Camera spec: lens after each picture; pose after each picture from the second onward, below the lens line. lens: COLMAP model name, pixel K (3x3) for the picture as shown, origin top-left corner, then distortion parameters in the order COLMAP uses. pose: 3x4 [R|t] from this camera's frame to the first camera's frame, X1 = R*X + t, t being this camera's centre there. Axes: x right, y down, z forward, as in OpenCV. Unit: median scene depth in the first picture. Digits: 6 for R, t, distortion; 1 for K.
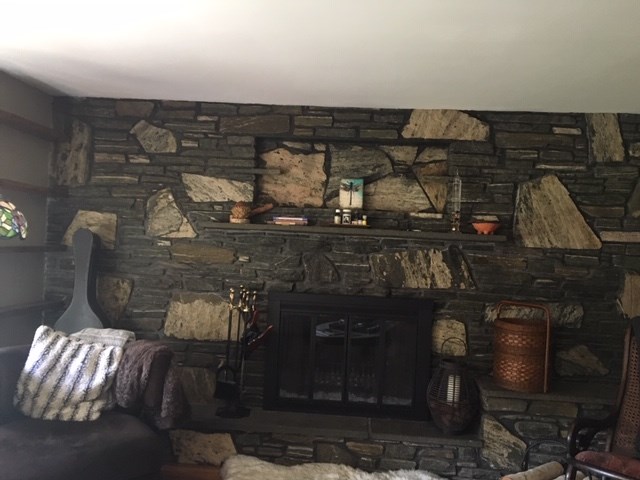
lens RADIAL K [[539.0, 0, 321.6], [0, 539.0, 243.5], [0, 0, 1]] dist [0.114863, -0.187555]
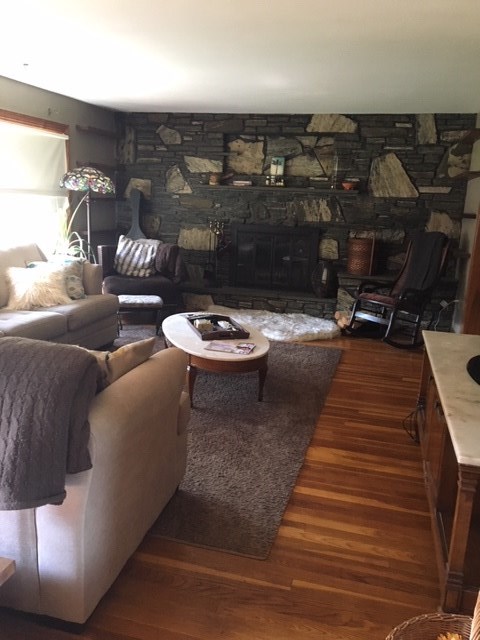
lens RADIAL K [[539.0, 0, 240.0], [0, 539.0, 320.0], [0, 0, 1]] dist [0.114863, -0.187555]
pose [[0.981896, 0.035488, -0.186066, 0.286770], [0.005354, 0.976701, 0.214539, 0.014966], [0.189344, -0.211652, 0.958829, -0.827811]]
